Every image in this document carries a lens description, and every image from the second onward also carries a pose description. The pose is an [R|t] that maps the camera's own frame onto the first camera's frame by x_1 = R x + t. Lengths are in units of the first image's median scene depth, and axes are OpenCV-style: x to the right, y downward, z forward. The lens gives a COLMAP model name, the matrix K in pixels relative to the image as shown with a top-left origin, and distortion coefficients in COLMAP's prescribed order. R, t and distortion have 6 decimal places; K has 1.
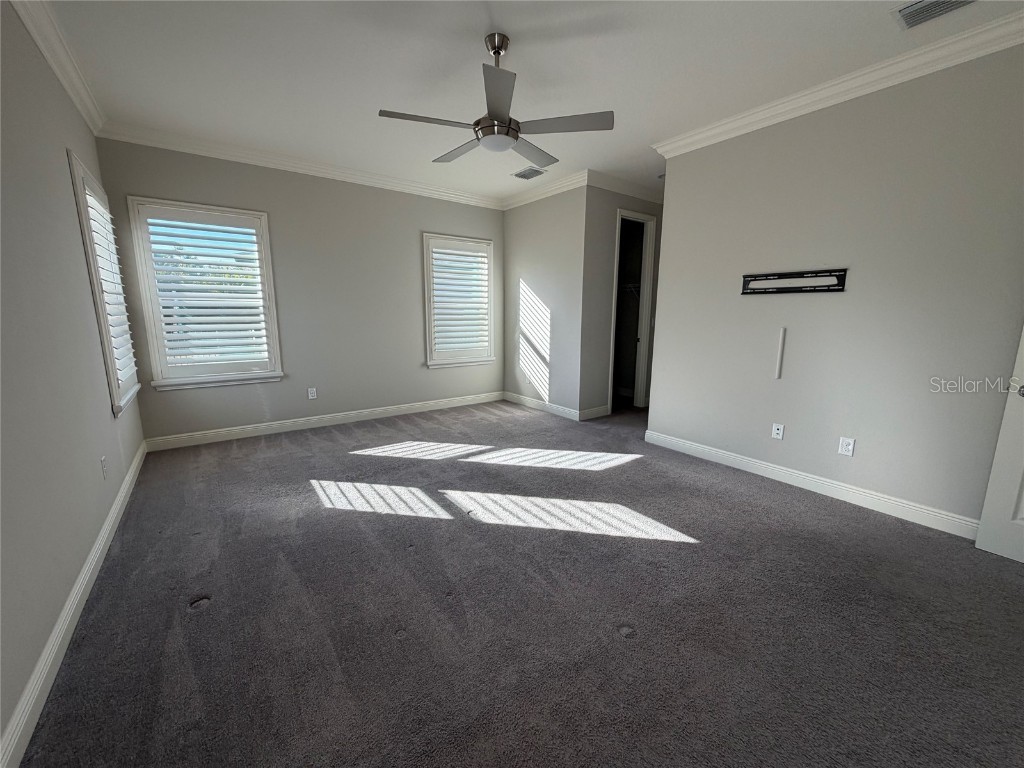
lens RADIAL K [[409.0, 0, 510.8], [0, 409.0, 383.0], [0, 0, 1]] dist [0.001383, -0.000059]
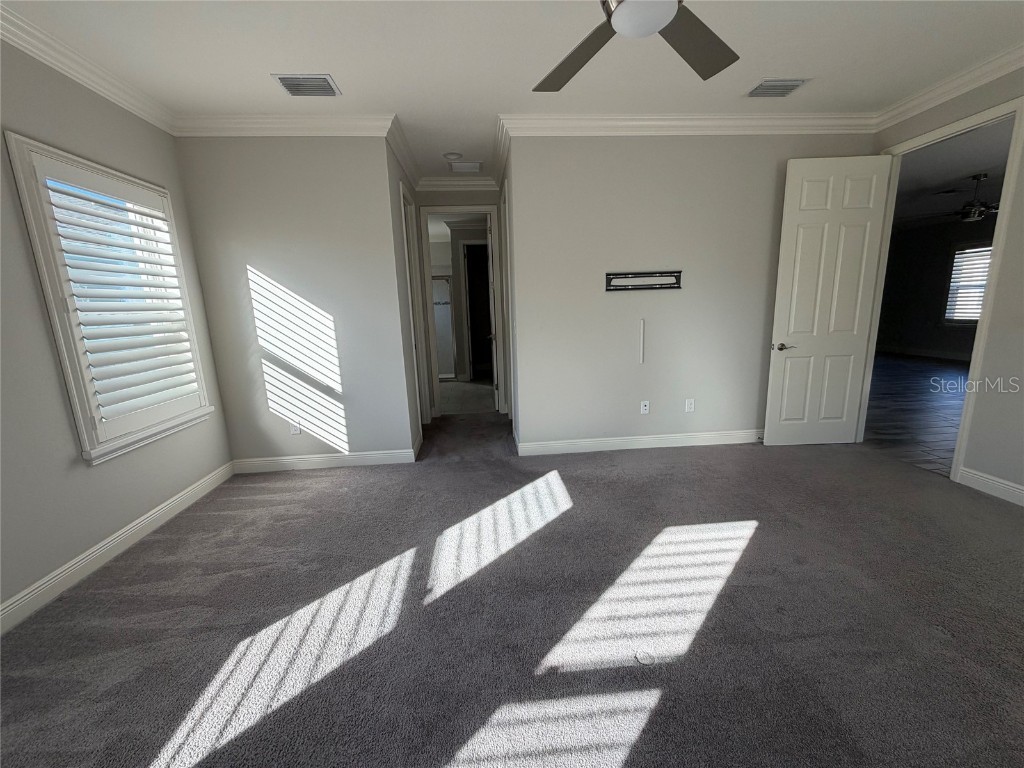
lens RADIAL K [[409.0, 0, 512.5], [0, 409.0, 383.8], [0, 0, 1]] dist [0.001383, -0.000059]
pose [[0.529368, -0.183080, 0.828403, -0.442242], [0.183534, 0.978029, 0.098866, -0.116979], [-0.828302, 0.099704, 0.551339, 0.572913]]
